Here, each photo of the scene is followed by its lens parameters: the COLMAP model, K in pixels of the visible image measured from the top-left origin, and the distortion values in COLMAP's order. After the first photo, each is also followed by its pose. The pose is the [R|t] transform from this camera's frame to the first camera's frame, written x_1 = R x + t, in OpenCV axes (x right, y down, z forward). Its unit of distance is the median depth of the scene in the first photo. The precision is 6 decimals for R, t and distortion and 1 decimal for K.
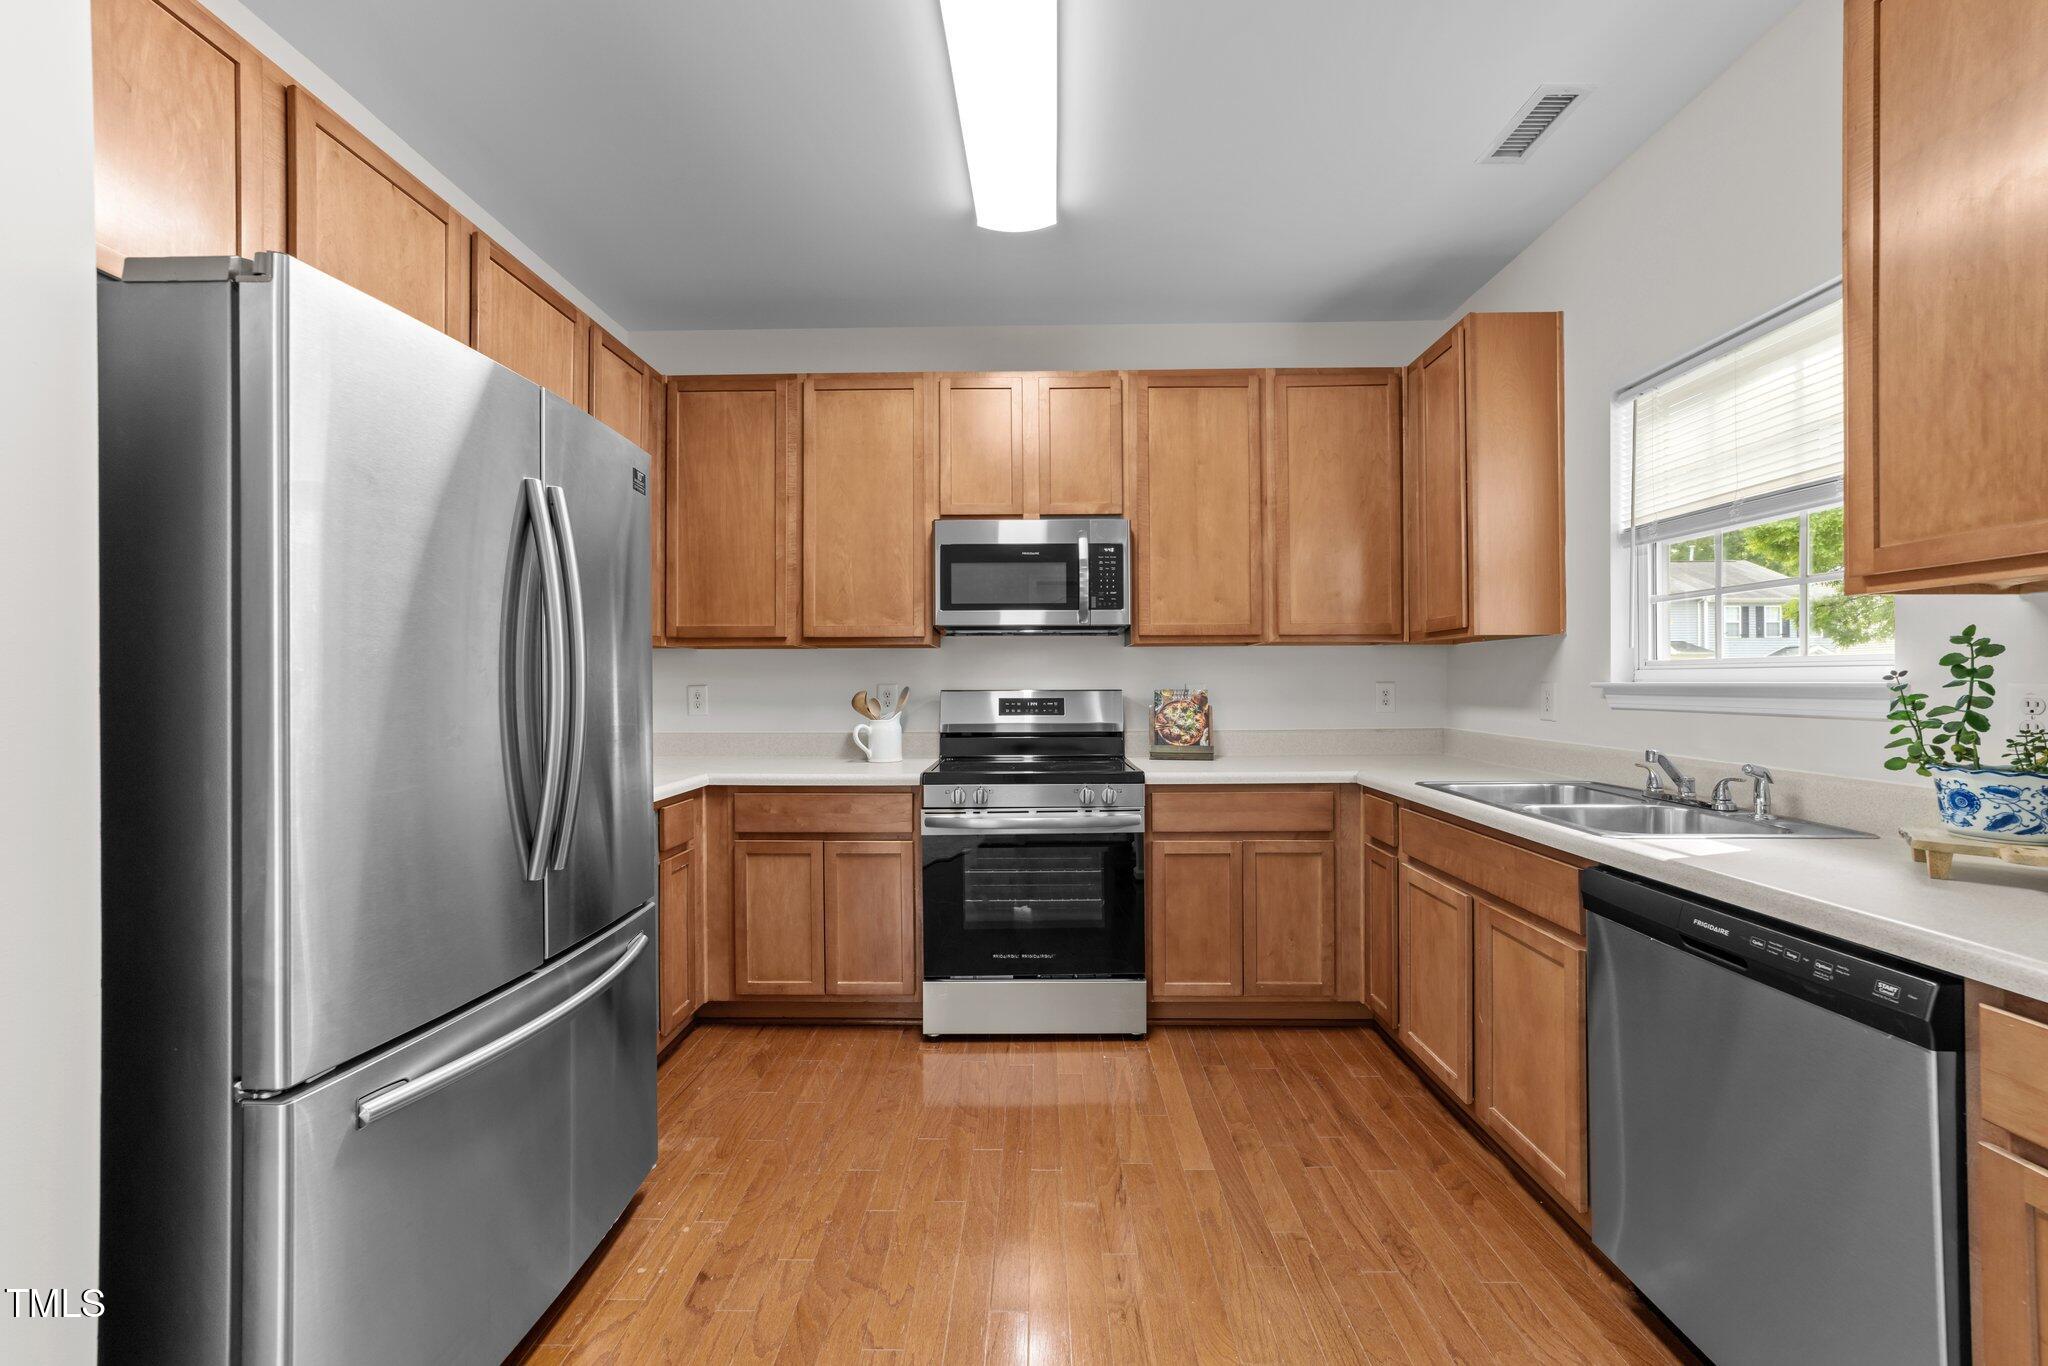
lens RADIAL K [[777.9, 0, 1027.0], [0, 777.9, 681.5], [0, 0, 1]] dist [0.001297, 0.000102]
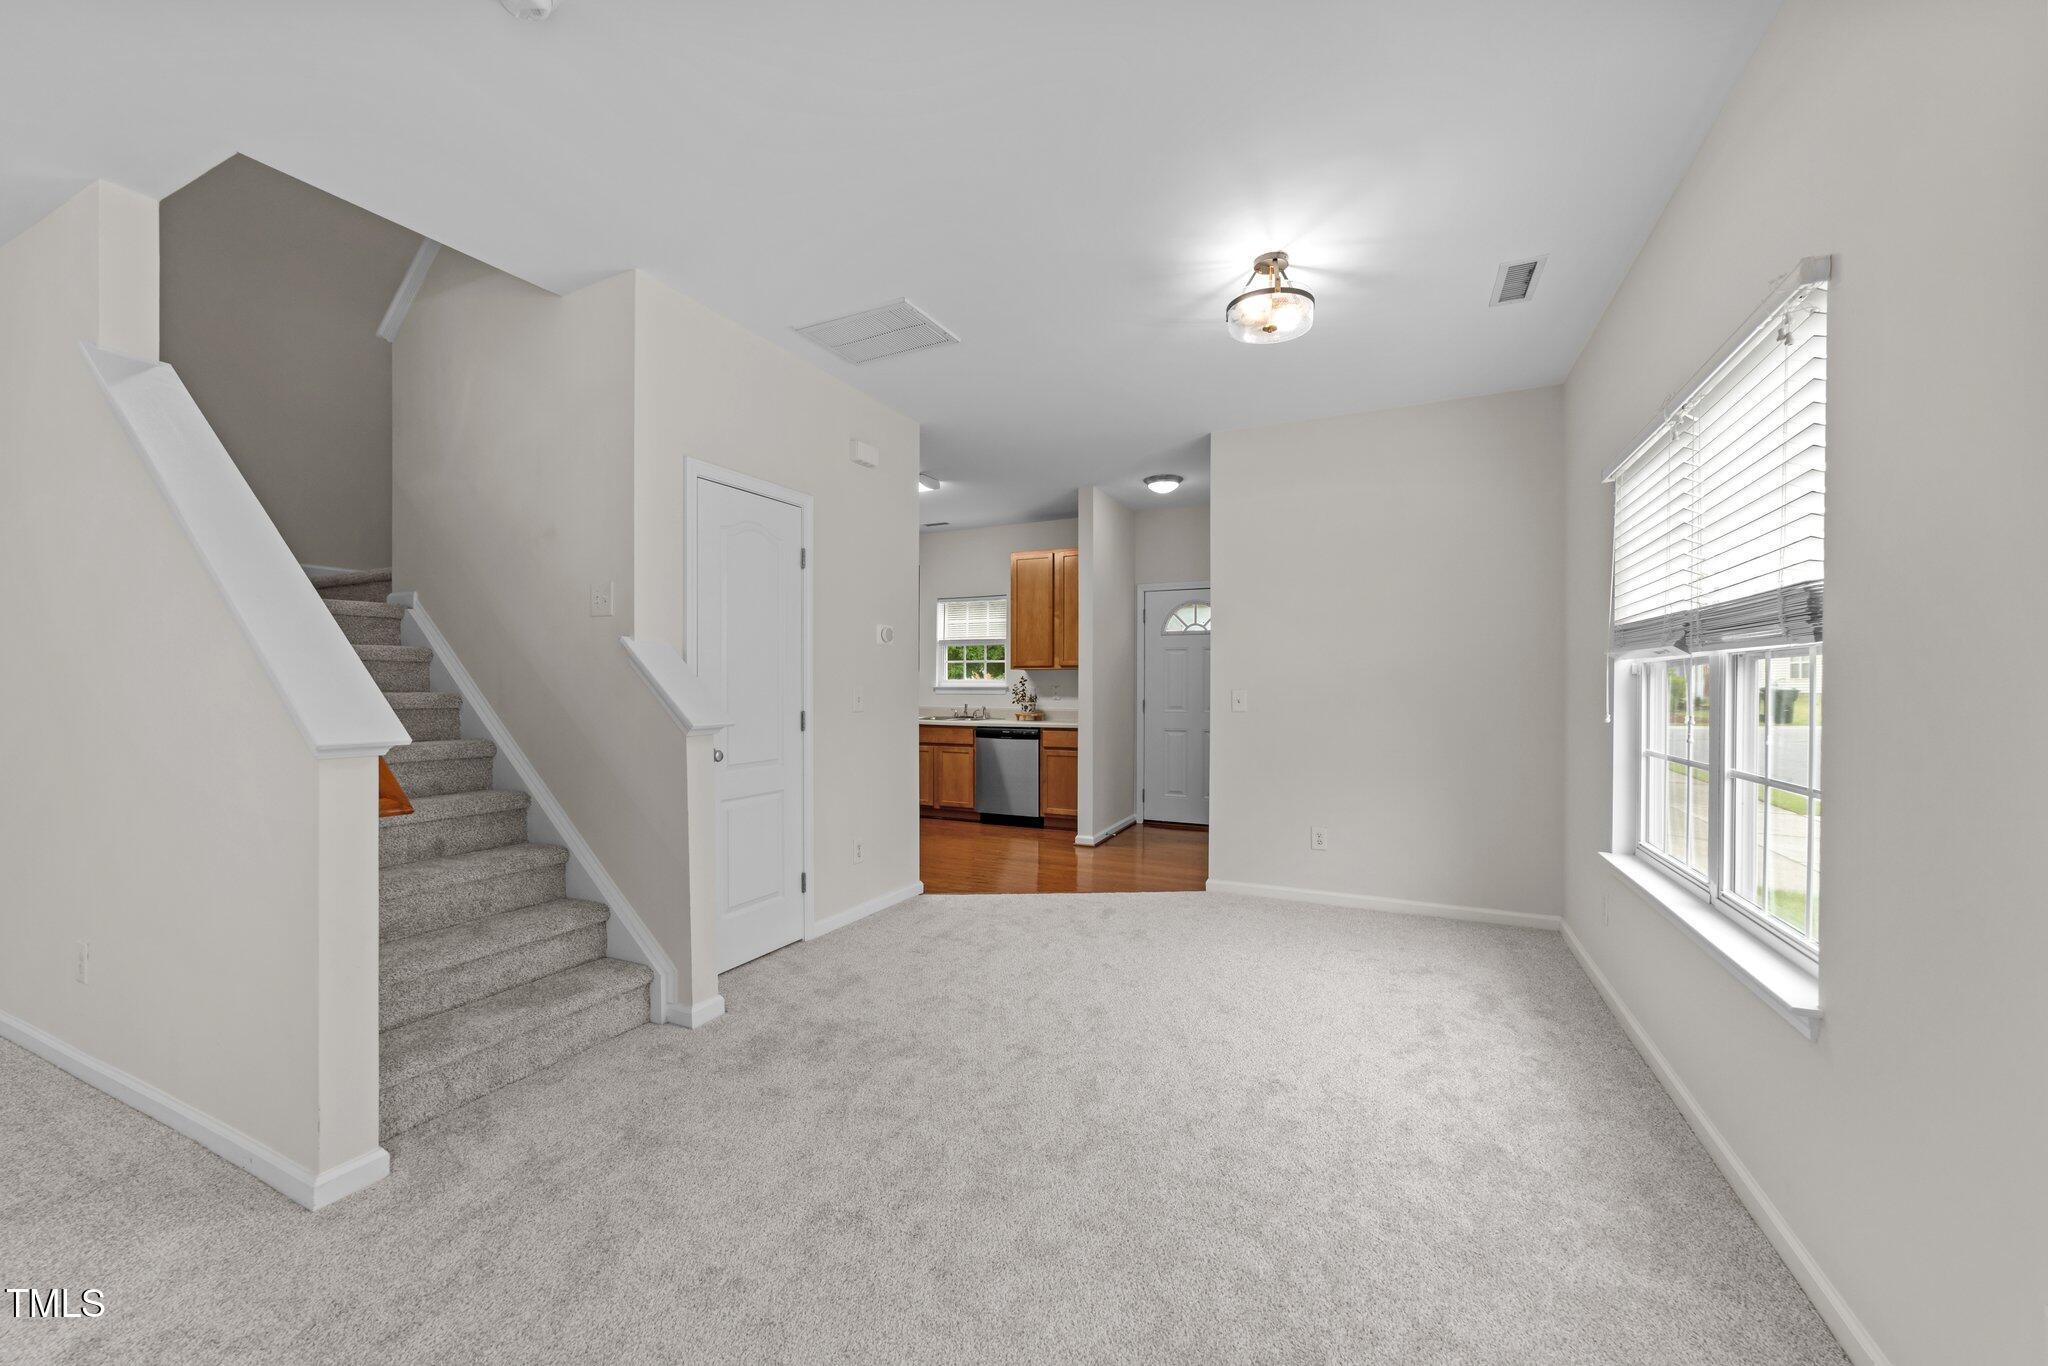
lens RADIAL K [[777.9, 0, 1025.0], [0, 777.9, 689.9], [0, 0, 1]] dist [0.001297, 0.000102]
pose [[0.422484, 0.003329, 0.906364, -2.685140], [-0.006419, 0.999979, -0.000681, 0.019691], [-0.906348, -0.005531, 0.422496, -0.944934]]
